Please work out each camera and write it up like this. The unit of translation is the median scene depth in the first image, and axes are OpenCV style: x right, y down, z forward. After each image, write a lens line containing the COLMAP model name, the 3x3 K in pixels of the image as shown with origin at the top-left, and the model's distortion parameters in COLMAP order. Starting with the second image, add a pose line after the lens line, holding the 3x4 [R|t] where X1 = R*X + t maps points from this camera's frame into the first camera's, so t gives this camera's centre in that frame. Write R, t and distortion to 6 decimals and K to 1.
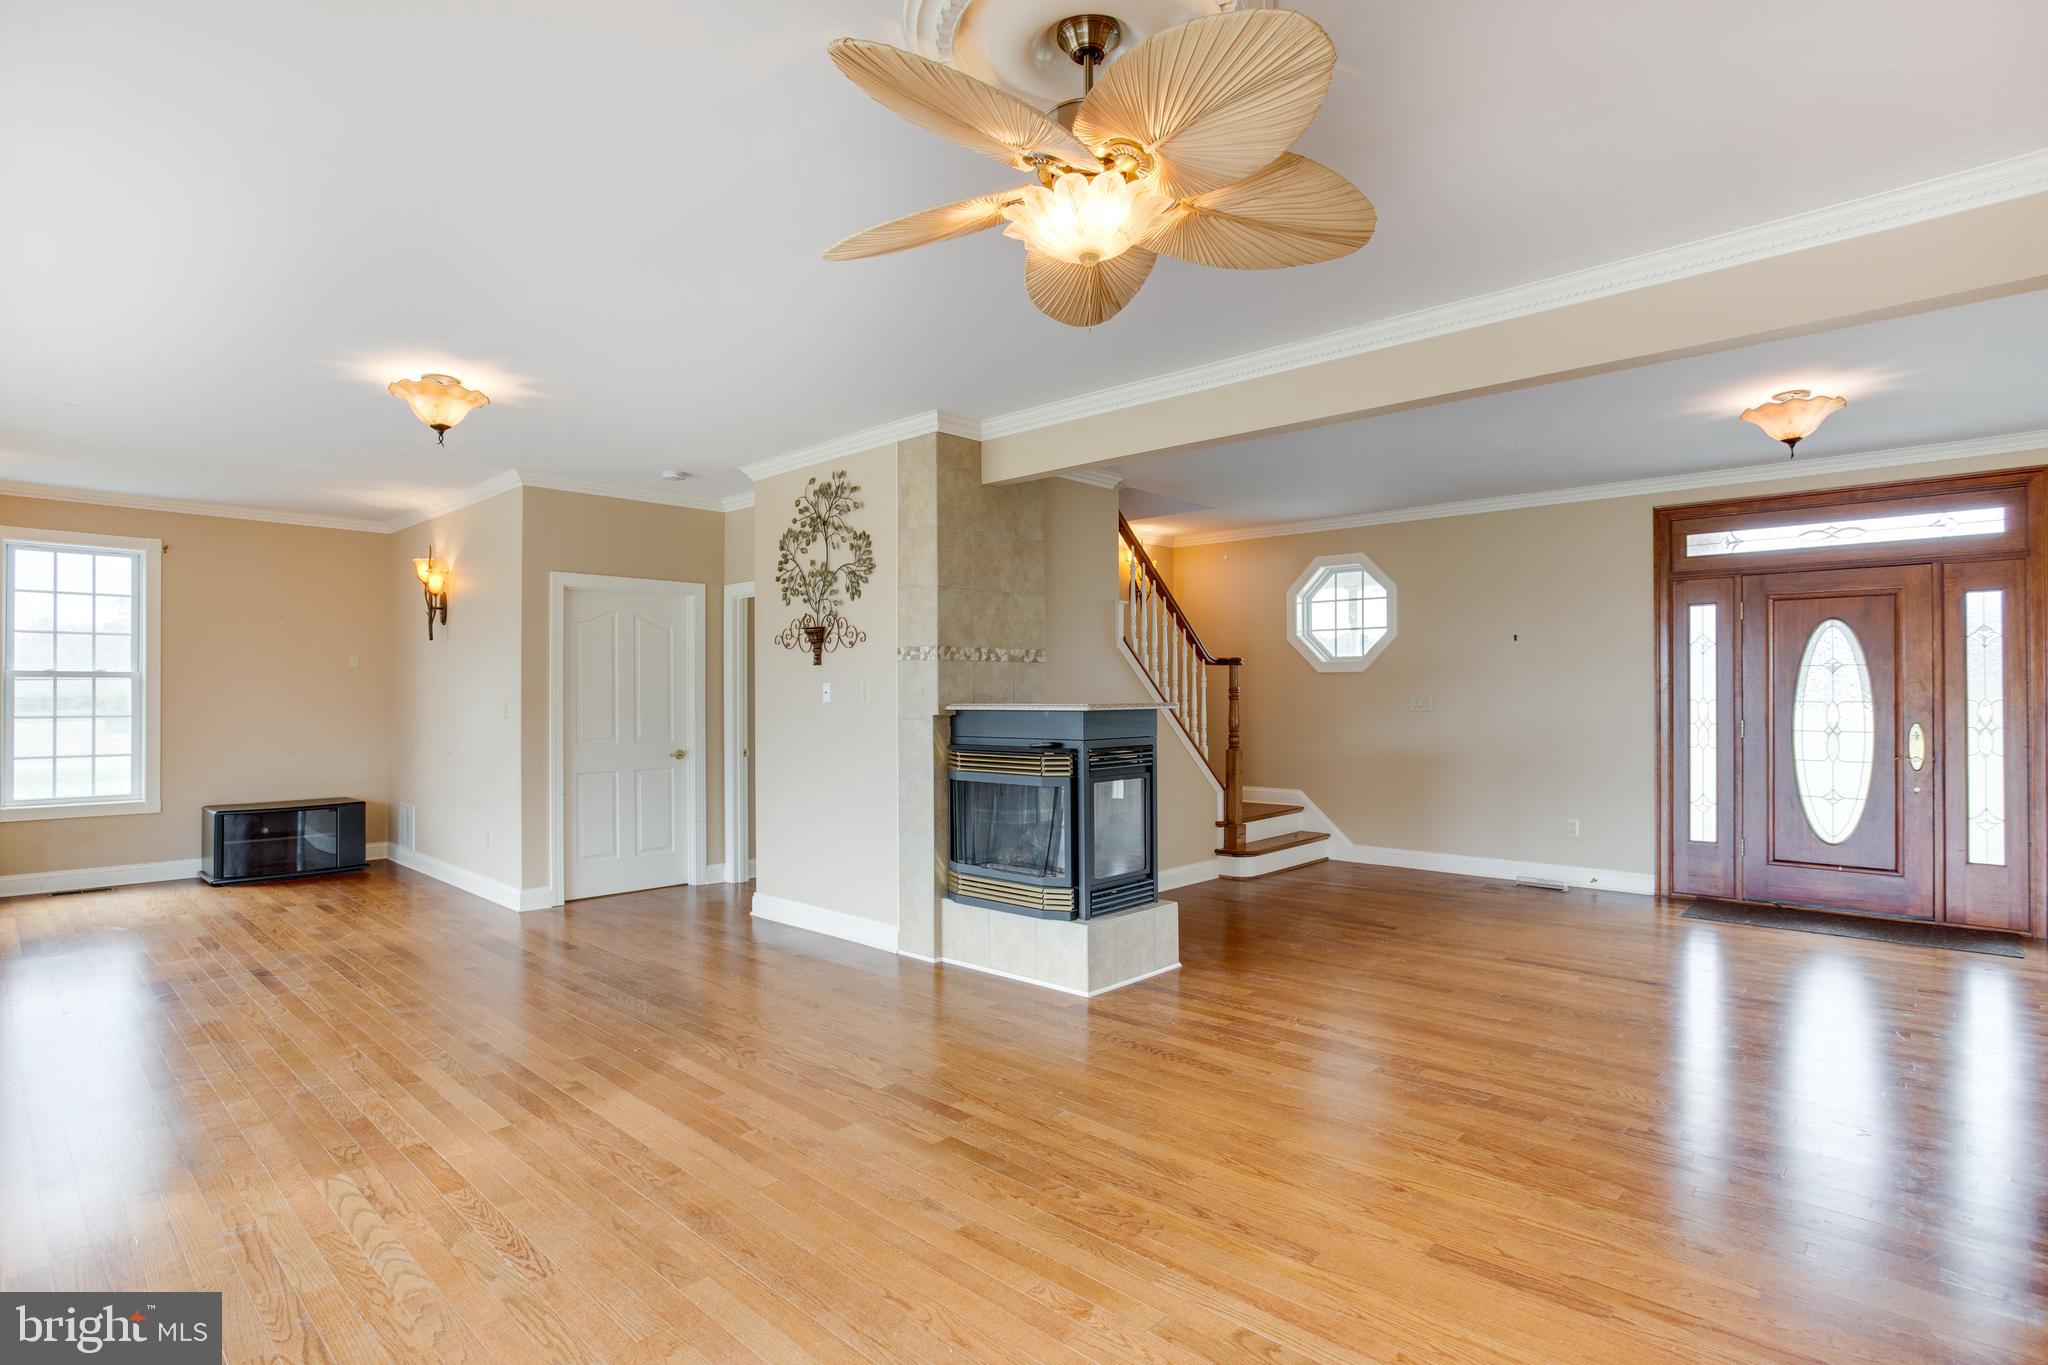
lens RADIAL K [[1025.7, 0, 1035.4], [0, 1025.7, 688.2], [0, 0, 1]] dist [-0.057701, 0.026623]
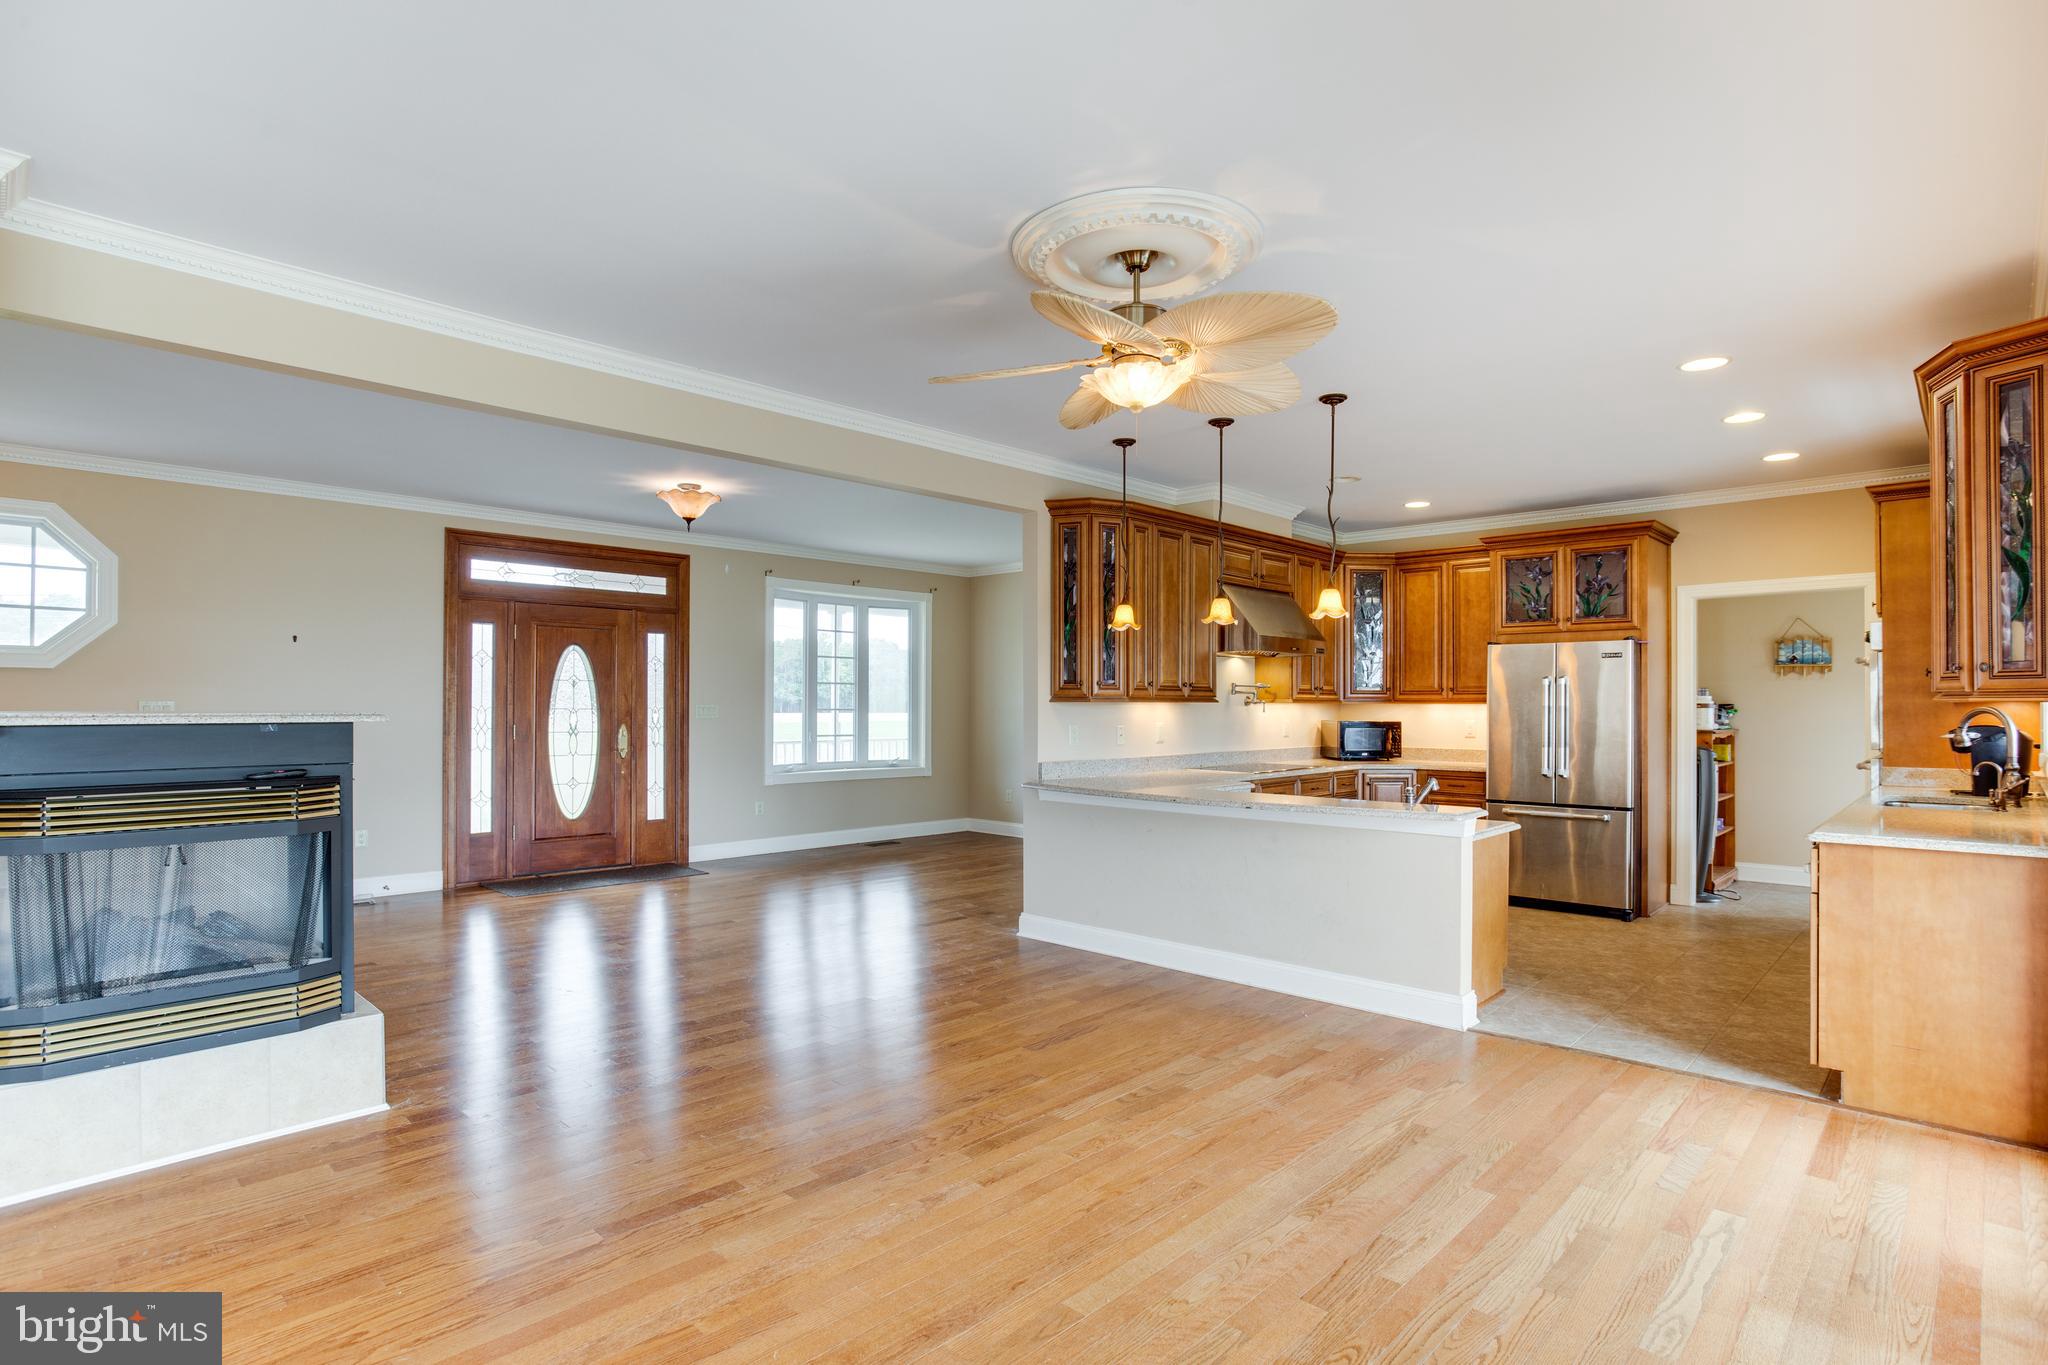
lens RADIAL K [[1034.2, 0, 1029.9], [0, 1034.2, 691.2], [0, 0, 1]] dist [-0.062944, 0.029821]
pose [[0.016376, 0.015314, 0.999749, -0.515033], [-0.010553, 0.999830, -0.015143, 0.004668], [-0.999810, -0.010303, 0.016534, 0.400551]]
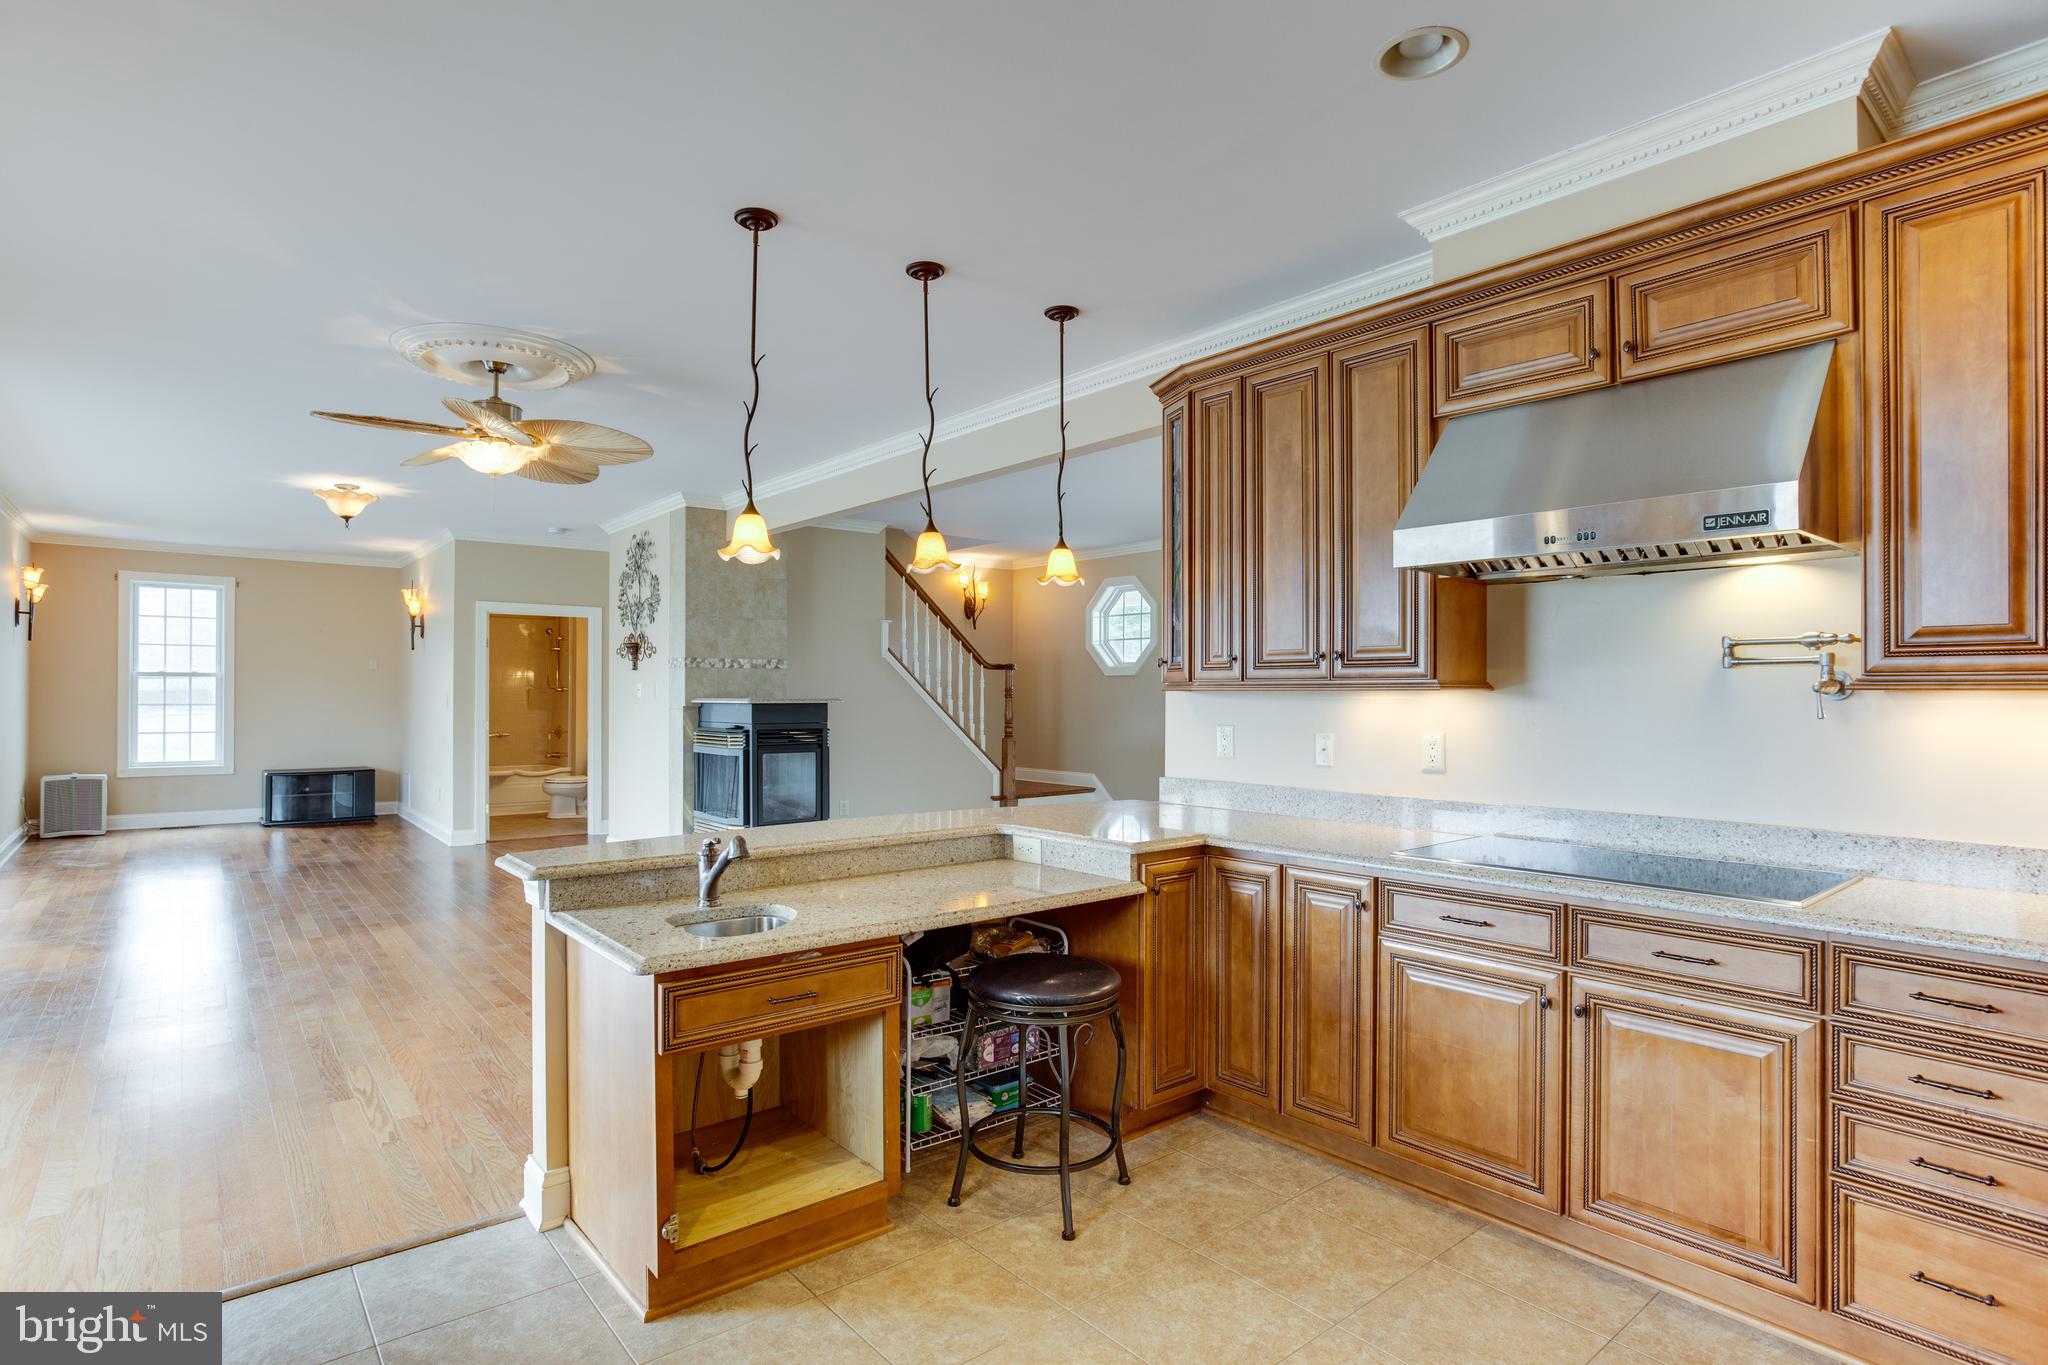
lens RADIAL K [[1049.6, 0, 1019.6], [0, 1049.6, 686.3], [0, 0, 1]] dist [-0.057596, 0.026625]
pose [[0.990594, 0.004926, -0.136746, 0.484225], [-0.005021, 0.999987, -0.000347, -0.002978], [0.136742, 0.001030, 0.990606, -0.315974]]
